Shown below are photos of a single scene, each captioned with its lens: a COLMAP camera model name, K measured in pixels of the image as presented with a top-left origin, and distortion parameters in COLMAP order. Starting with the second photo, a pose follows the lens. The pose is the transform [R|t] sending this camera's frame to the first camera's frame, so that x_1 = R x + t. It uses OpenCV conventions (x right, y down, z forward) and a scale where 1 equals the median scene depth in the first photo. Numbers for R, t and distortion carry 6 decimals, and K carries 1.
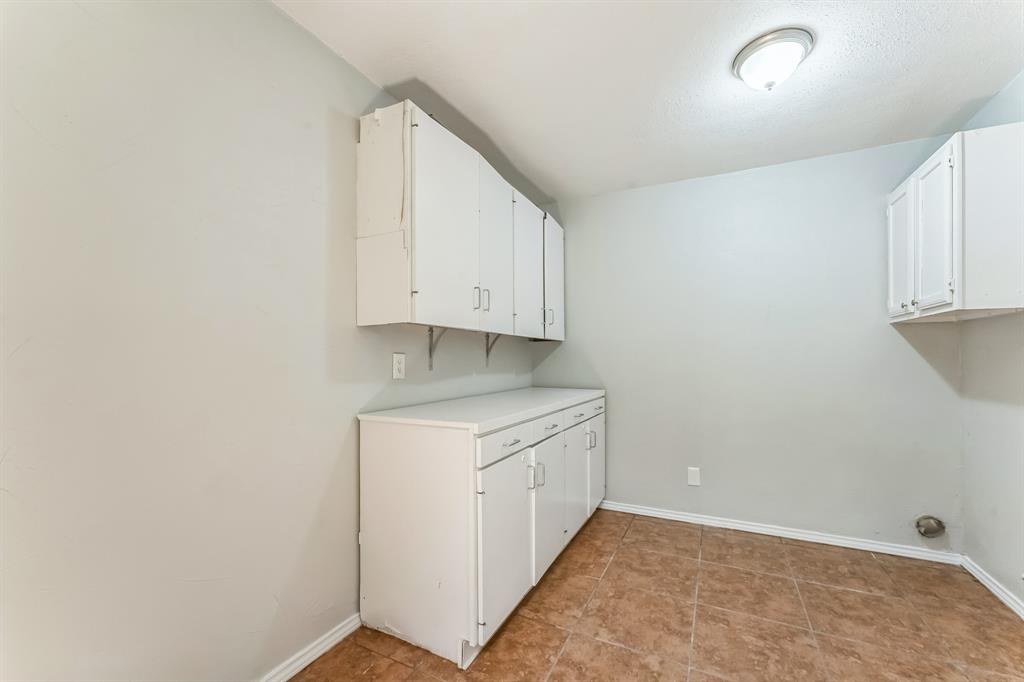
lens RADIAL K [[412.2, 0, 518.3], [0, 412.2, 334.0], [0, 0, 1]] dist [0.000412, 0.000099]
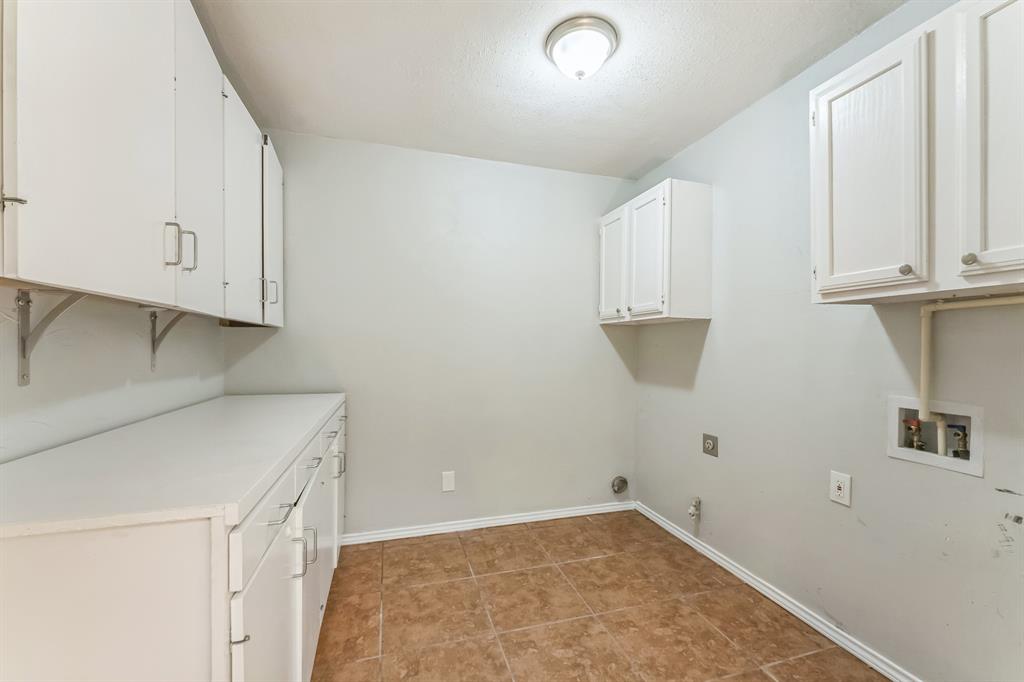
lens RADIAL K [[422.3, 0, 519.8], [0, 422.3, 340.6], [0, 0, 1]] dist [0.000425, -0.000081]
pose [[0.730659, 0.015358, 0.682570, -0.129670], [-0.047752, 0.998448, 0.028651, -0.001991], [-0.681071, -0.053528, 0.730258, 0.279855]]
